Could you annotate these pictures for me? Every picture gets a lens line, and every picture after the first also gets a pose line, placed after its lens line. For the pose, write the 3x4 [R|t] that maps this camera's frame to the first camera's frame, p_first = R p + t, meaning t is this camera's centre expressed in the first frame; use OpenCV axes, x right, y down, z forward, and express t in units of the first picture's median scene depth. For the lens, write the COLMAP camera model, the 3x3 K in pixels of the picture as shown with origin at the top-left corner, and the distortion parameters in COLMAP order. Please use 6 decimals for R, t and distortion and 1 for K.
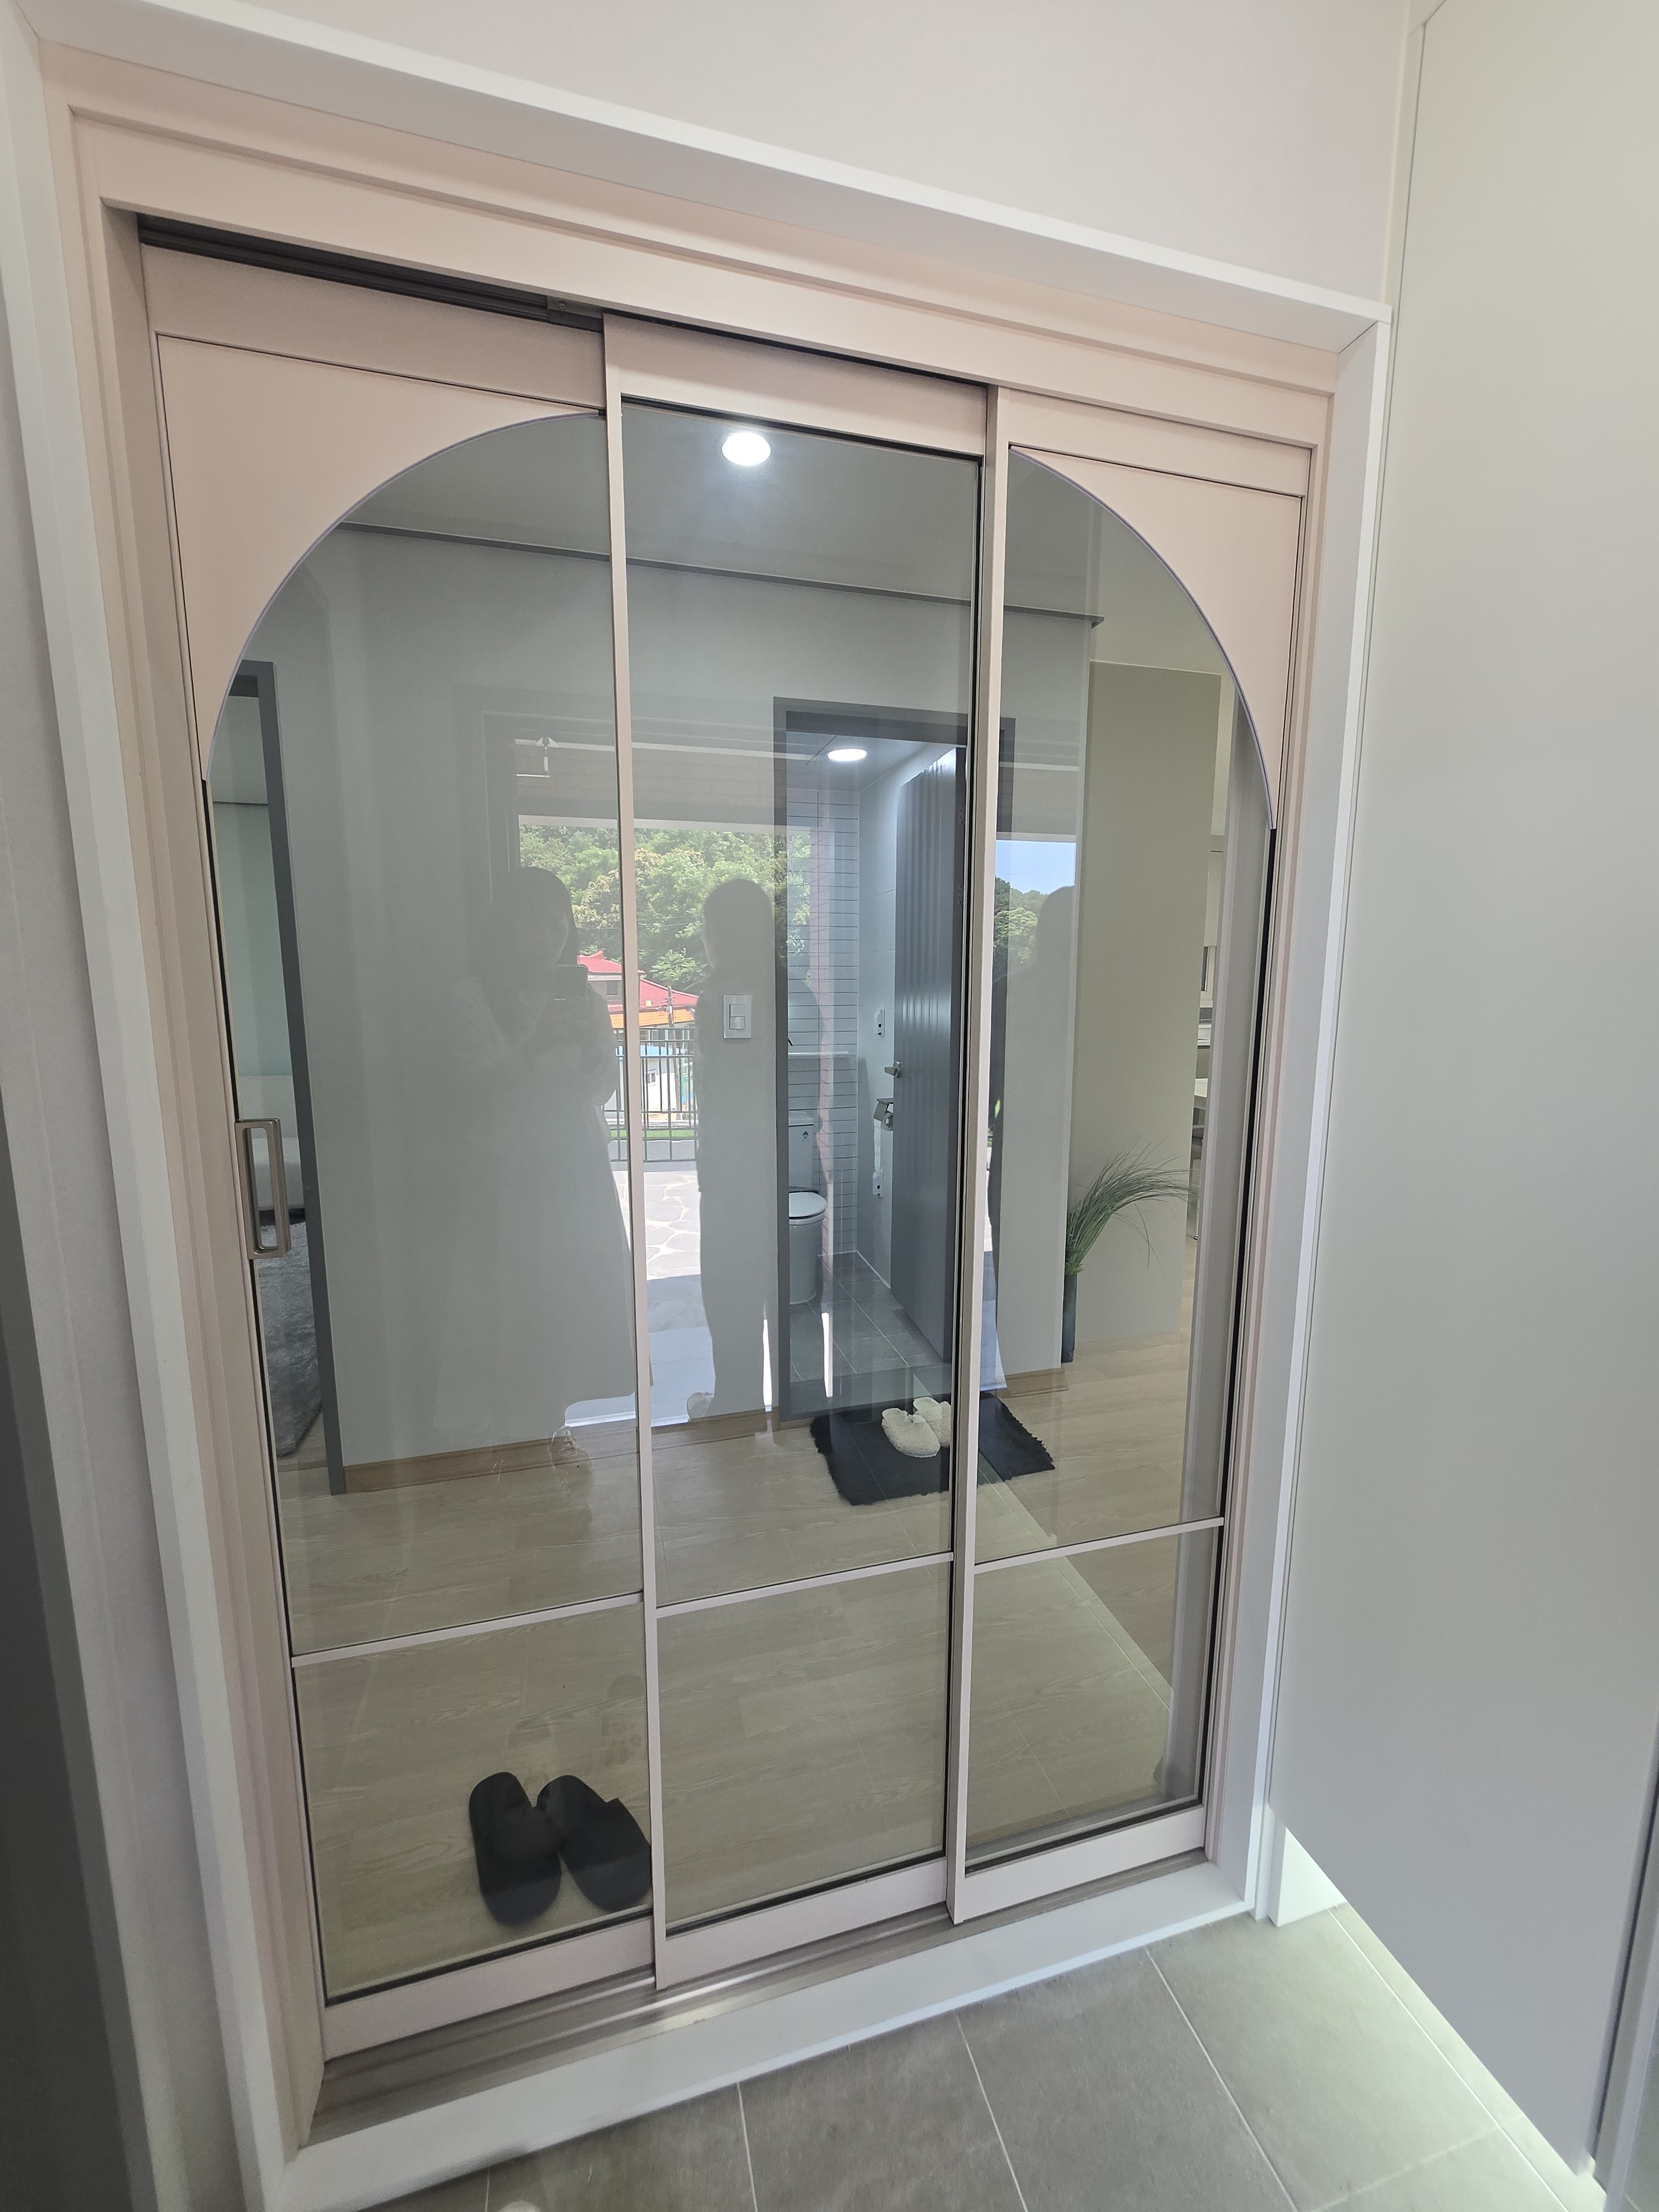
lens RADIAL K [[872.0, 0, 829.5], [0, 872.0, 1106.0], [0, 0, 1]] dist [-0.004231, 0.001935]
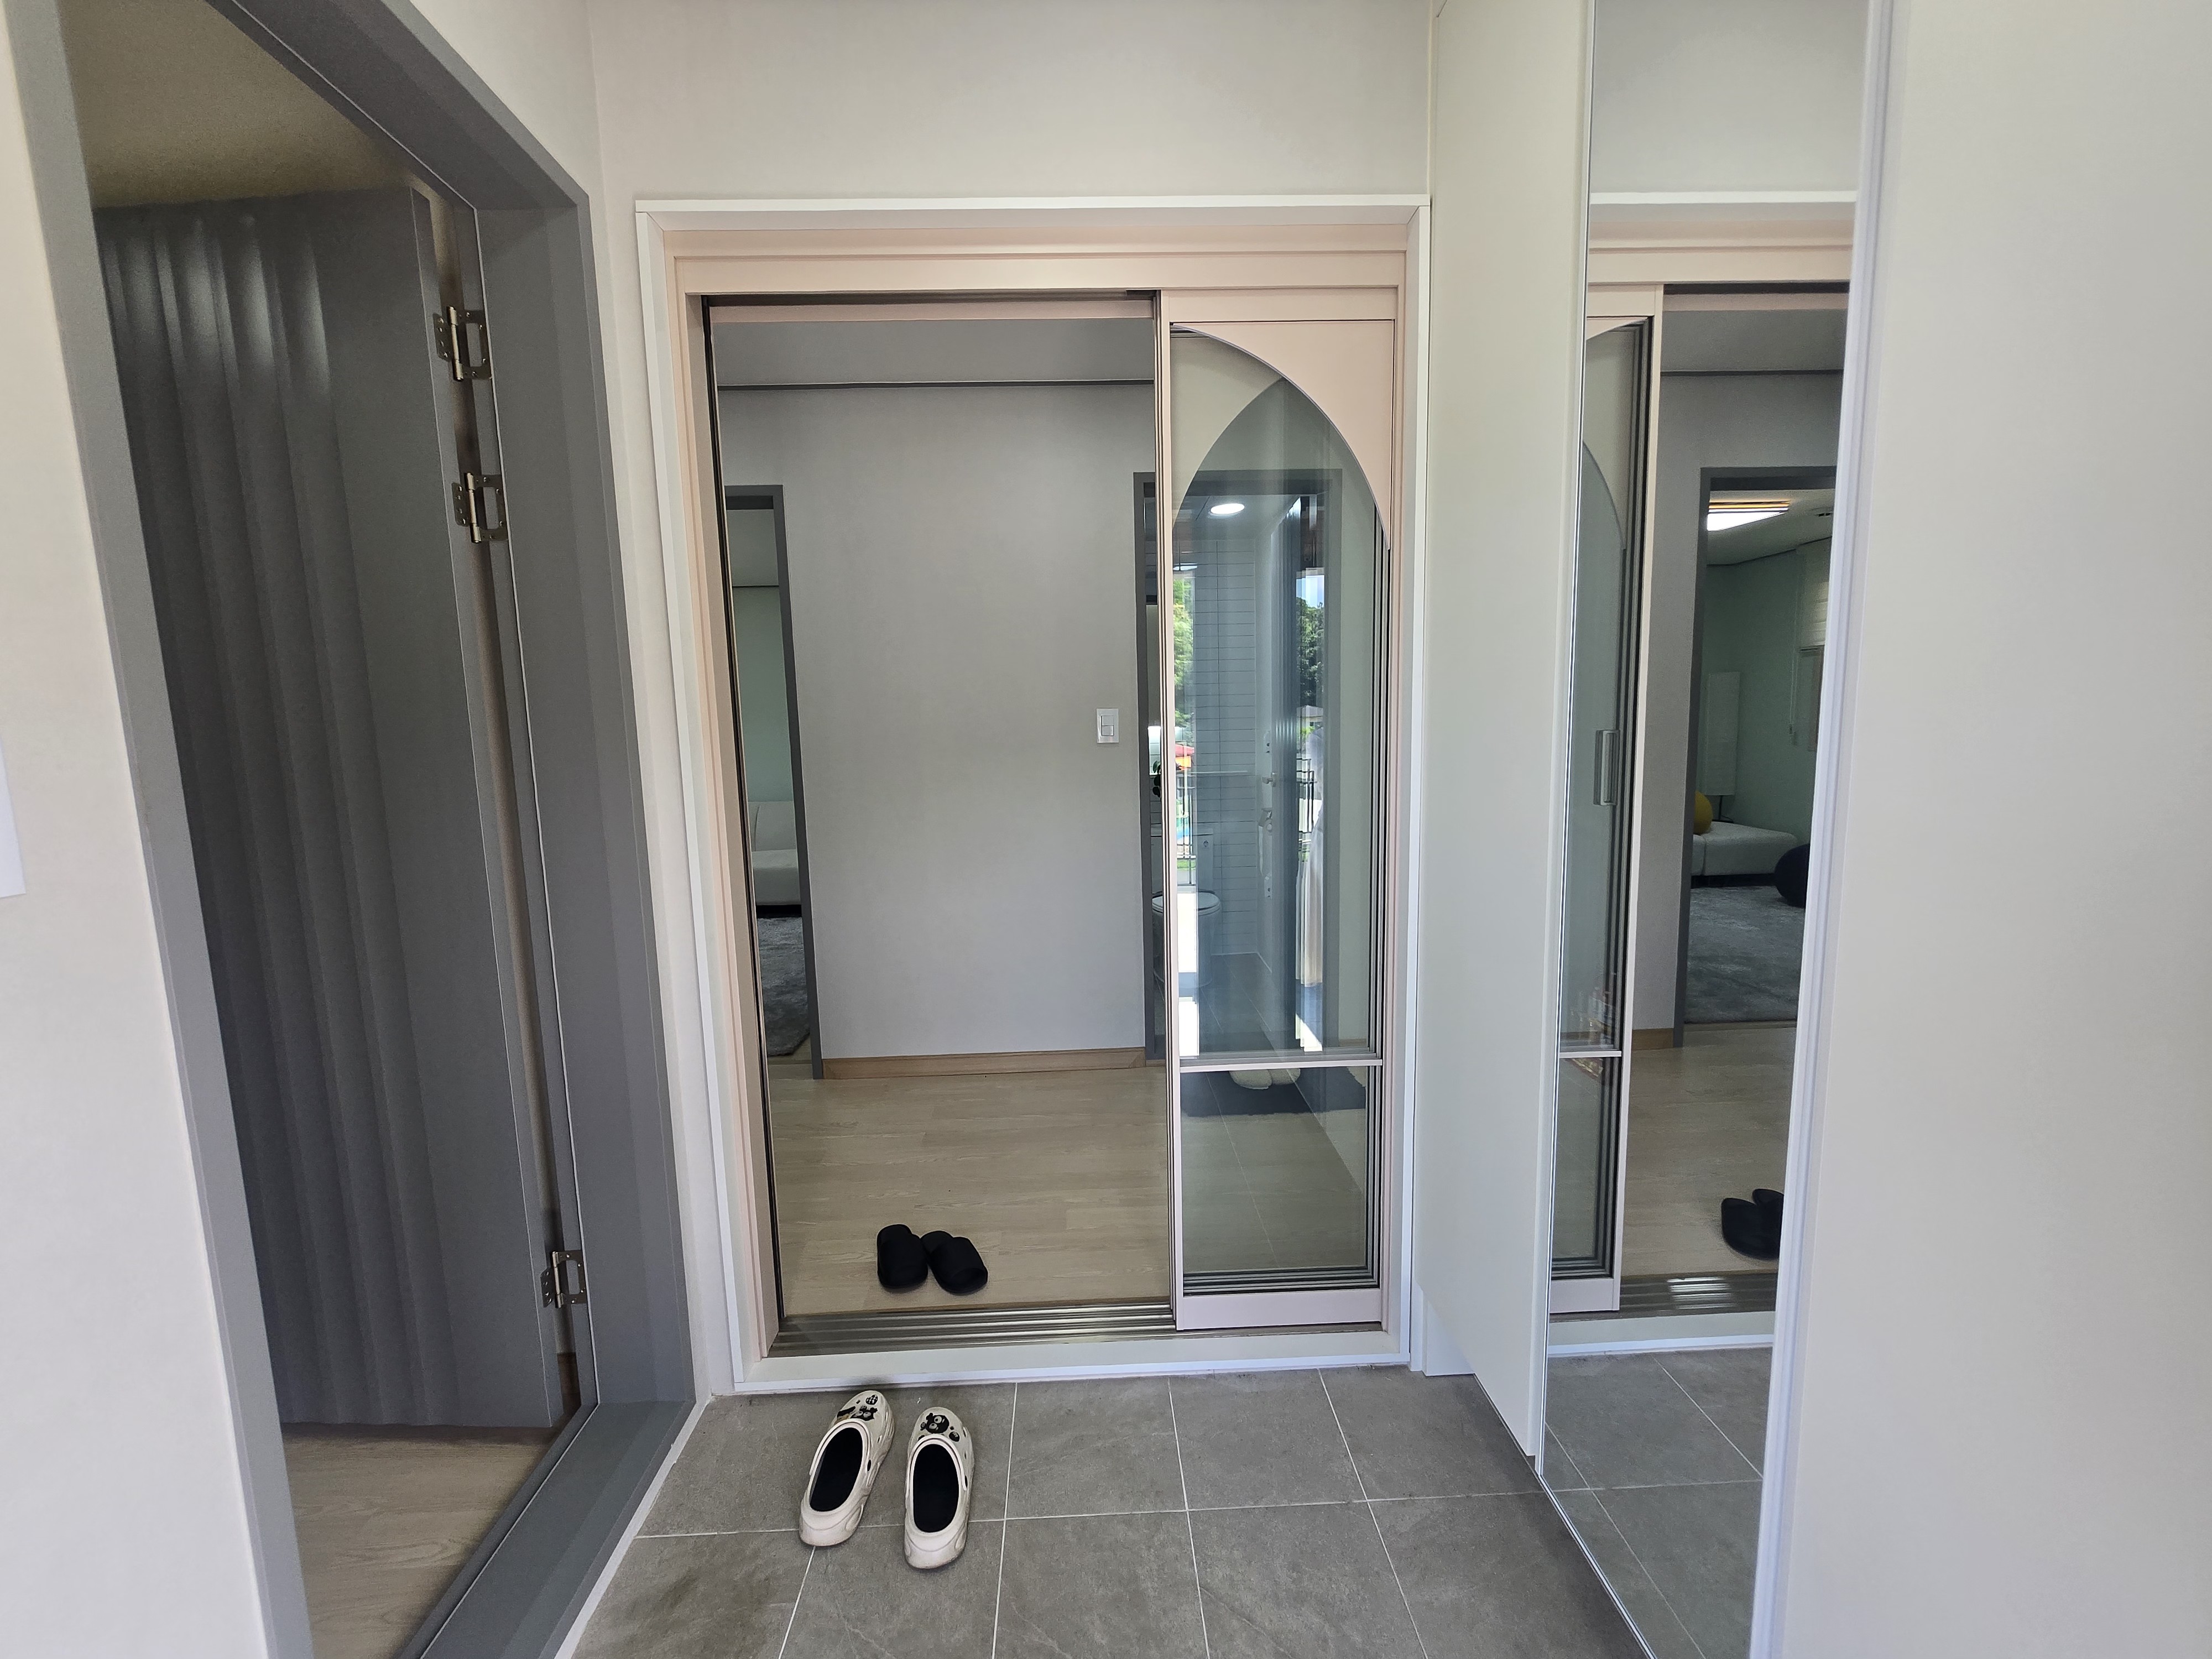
lens RADIAL K [[872.0, 0, 1103.0], [0, 872.0, 826.7], [0, 0, 1]] dist [-0.004231, 0.001935]
pose [[0.971337, -0.004579, -0.237661, 0.330314], [-0.003721, 0.999399, -0.034465, 0.154841], [0.237676, 0.034361, 0.970736, -0.393048]]
